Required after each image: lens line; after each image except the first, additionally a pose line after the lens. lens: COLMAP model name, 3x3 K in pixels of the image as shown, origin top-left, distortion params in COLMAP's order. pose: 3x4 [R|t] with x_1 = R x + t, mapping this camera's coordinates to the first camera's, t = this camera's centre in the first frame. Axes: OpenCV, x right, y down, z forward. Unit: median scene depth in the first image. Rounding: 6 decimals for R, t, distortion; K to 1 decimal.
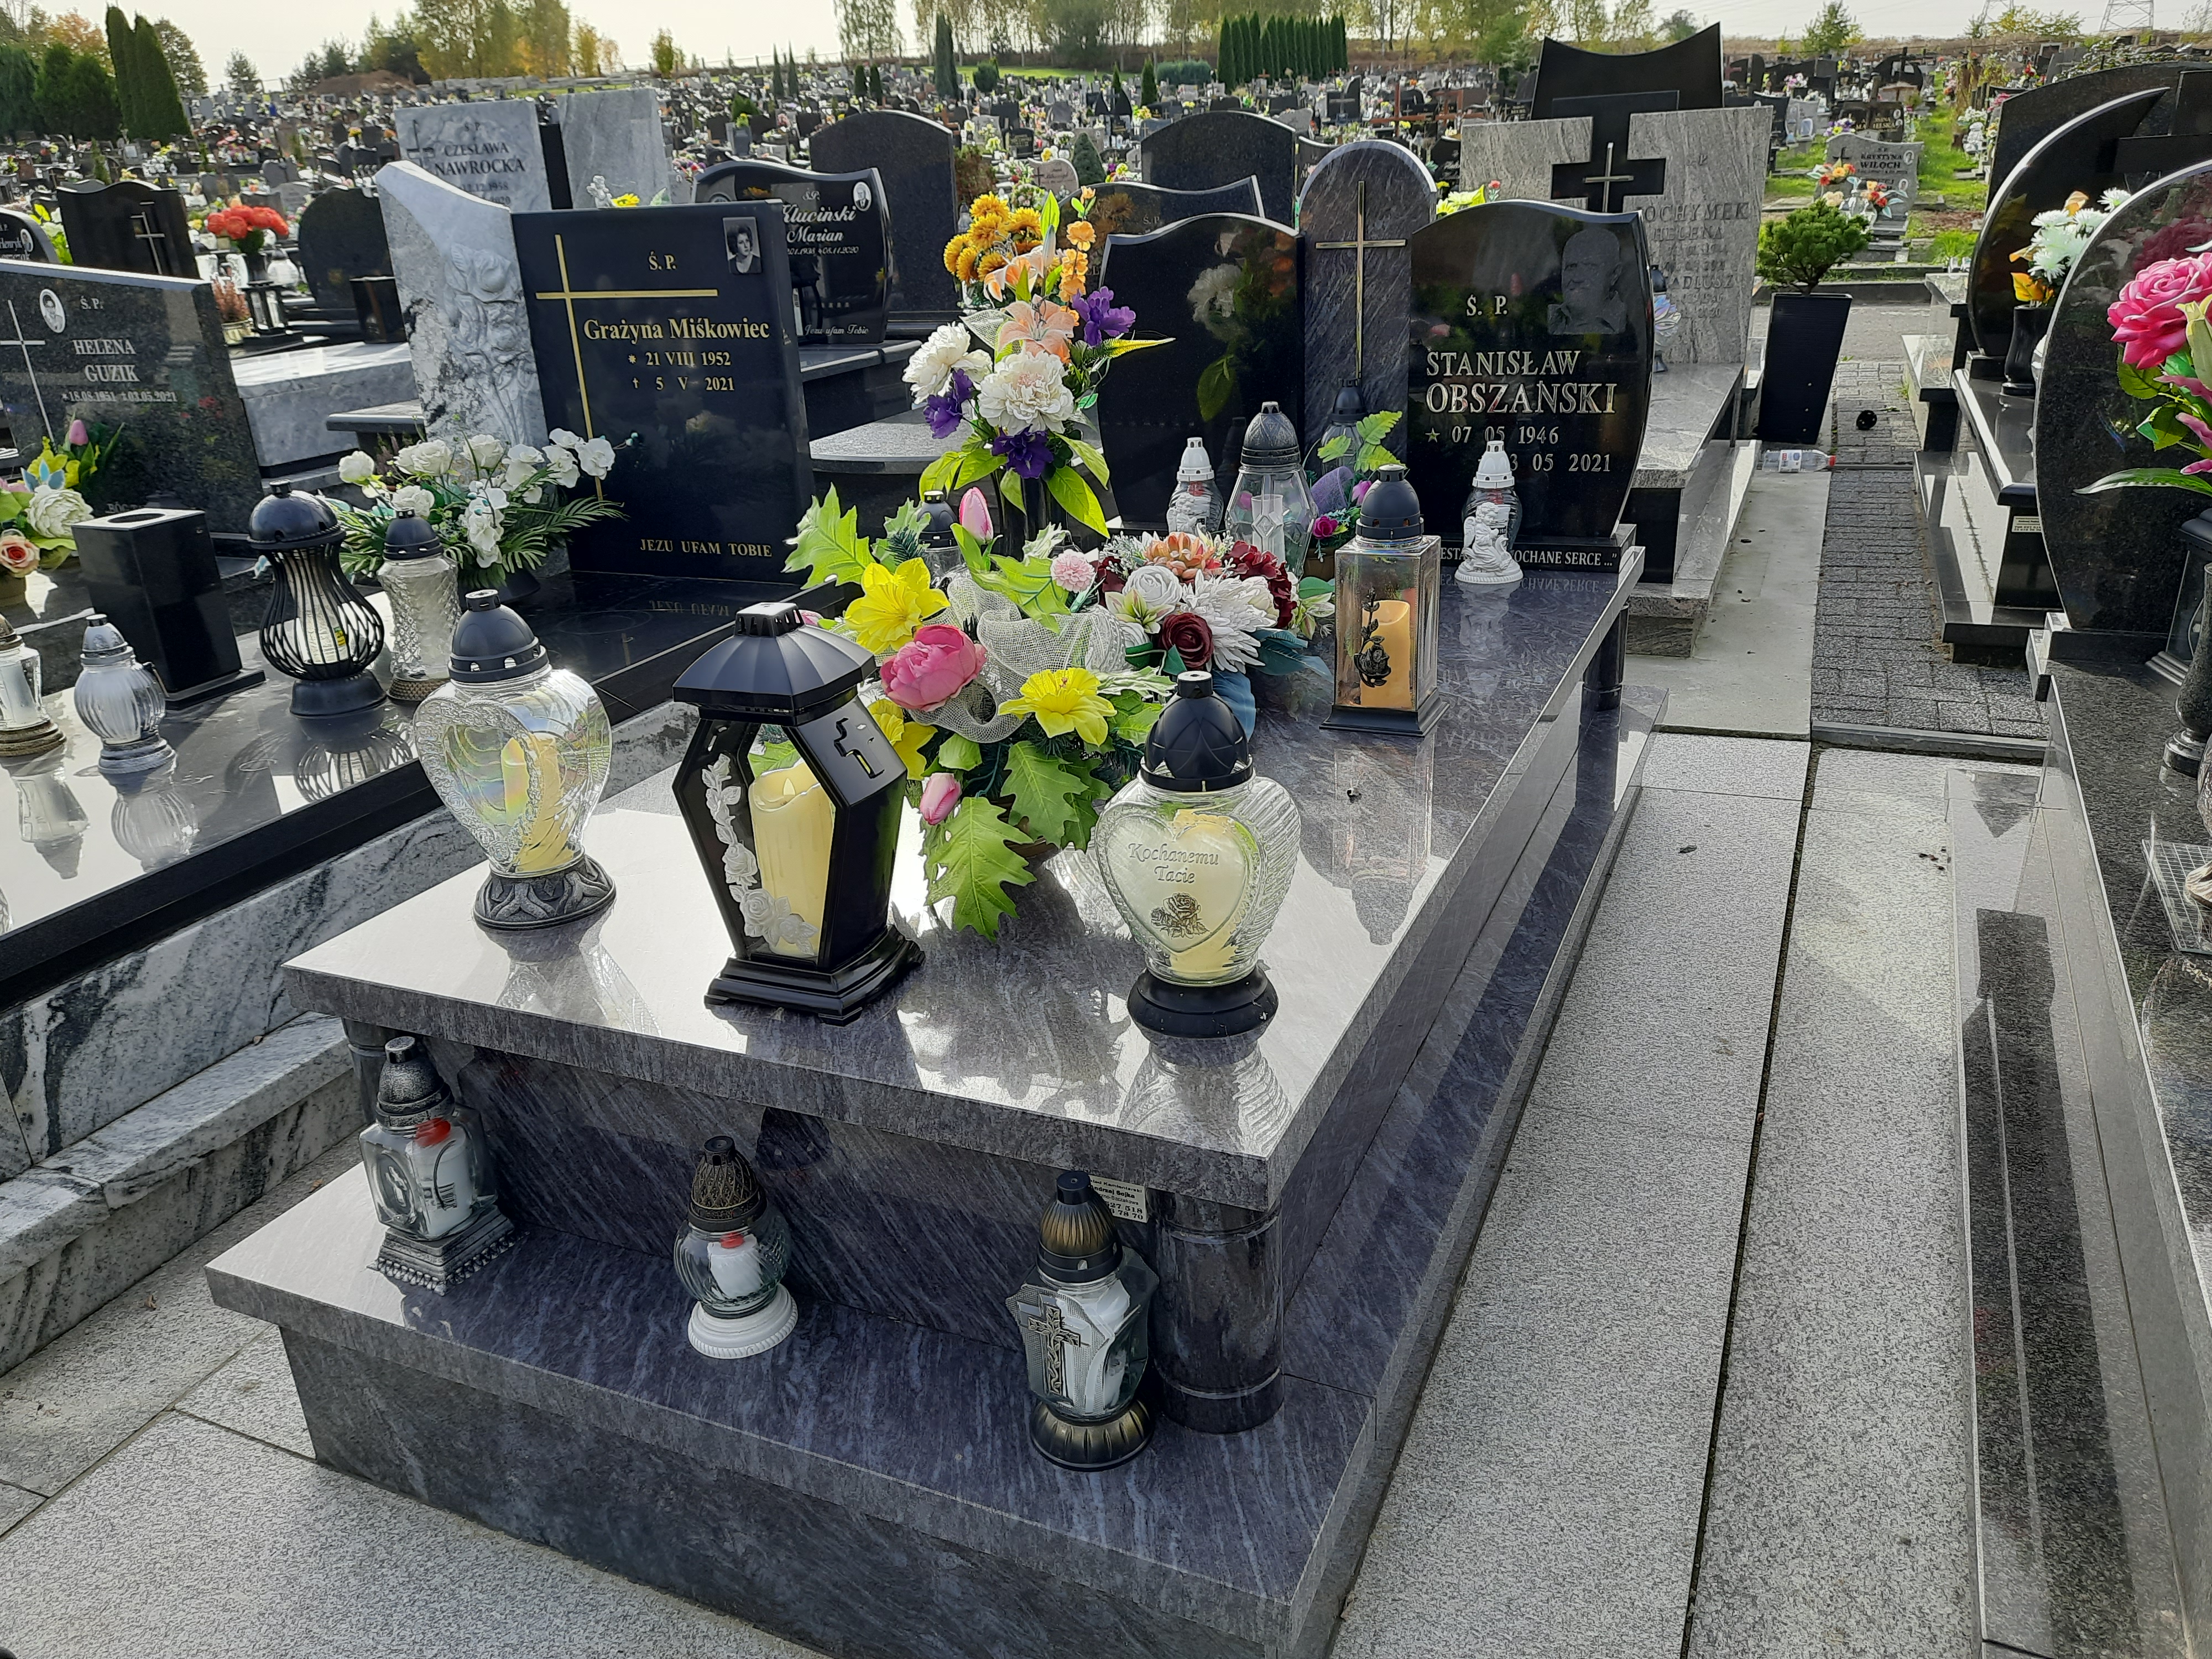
lens RADIAL K [[1589.0, 0, 1106.8], [0, 1589.0, 853.3], [0, 0, 1]] dist [0.014877, -0.000326]
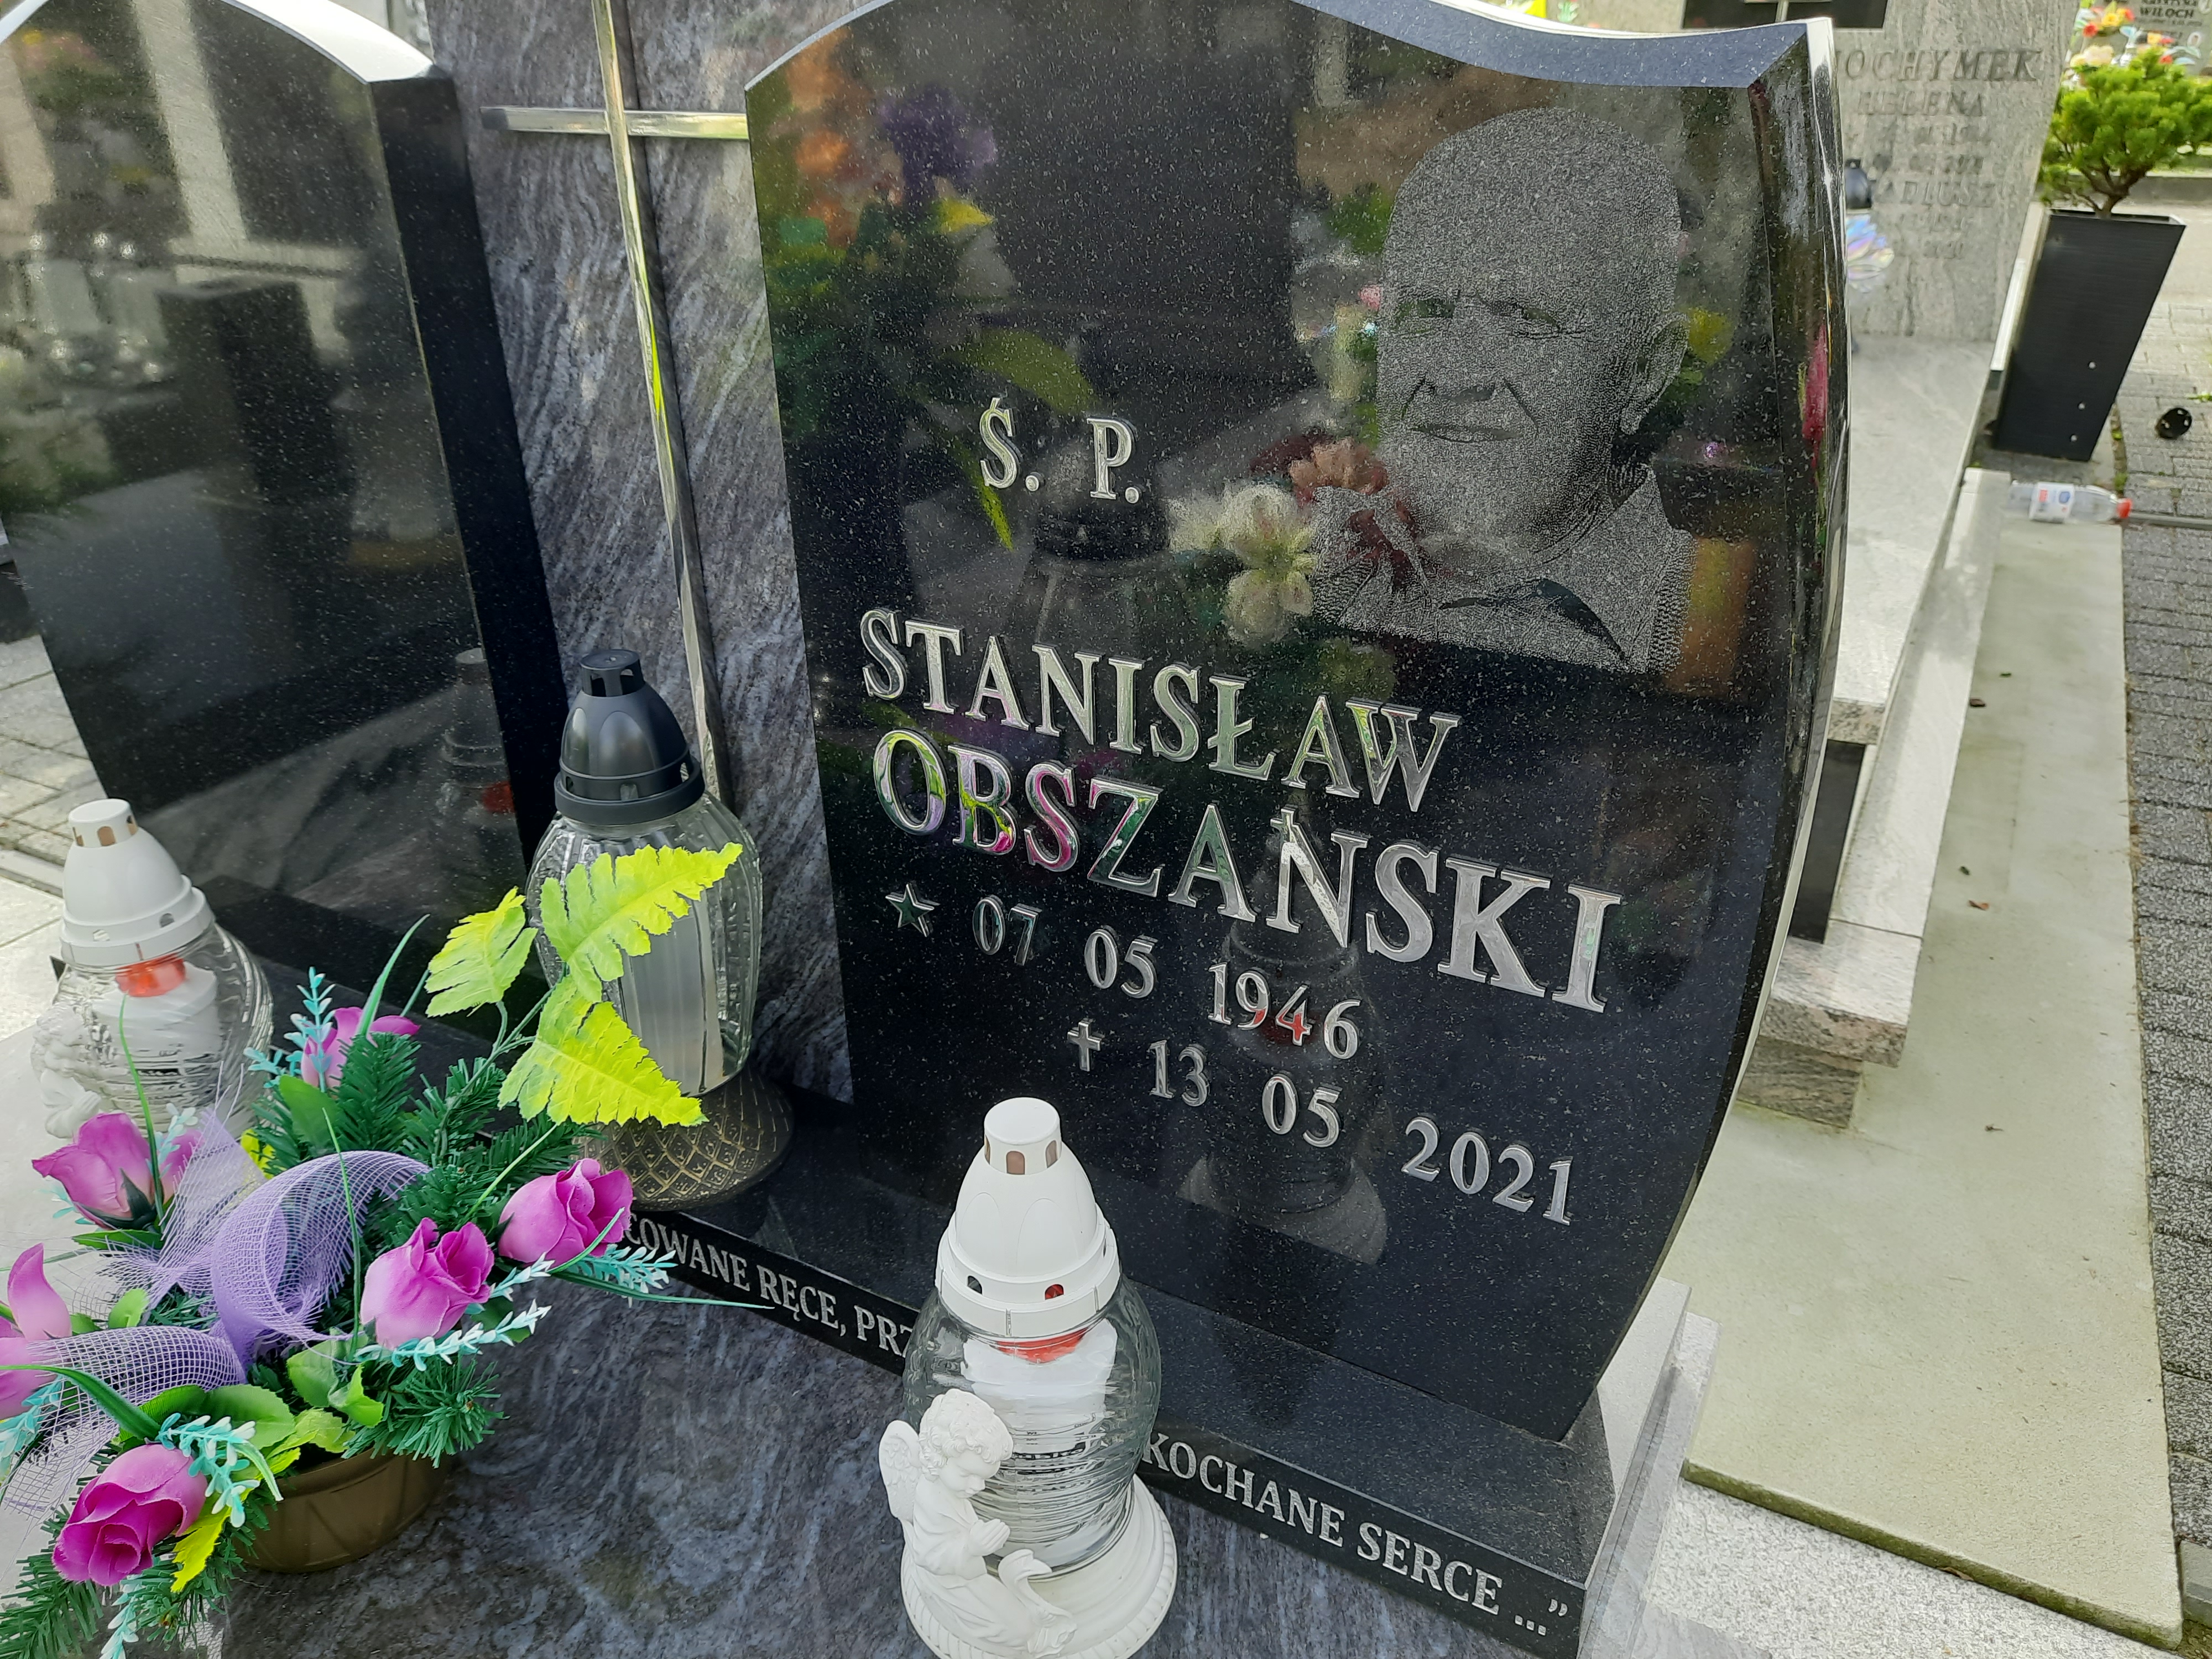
lens RADIAL K [[1612.2, 0, 1146.5], [0, 1612.2, 828.1], [0, 0, 1]] dist [-0.012797, 0.034929]
pose [[0.996439, 0.071842, -0.044140, 0.213631], [-0.068253, 0.994610, 0.078052, -0.251704], [0.049510, -0.074761, 0.995972, 0.630867]]
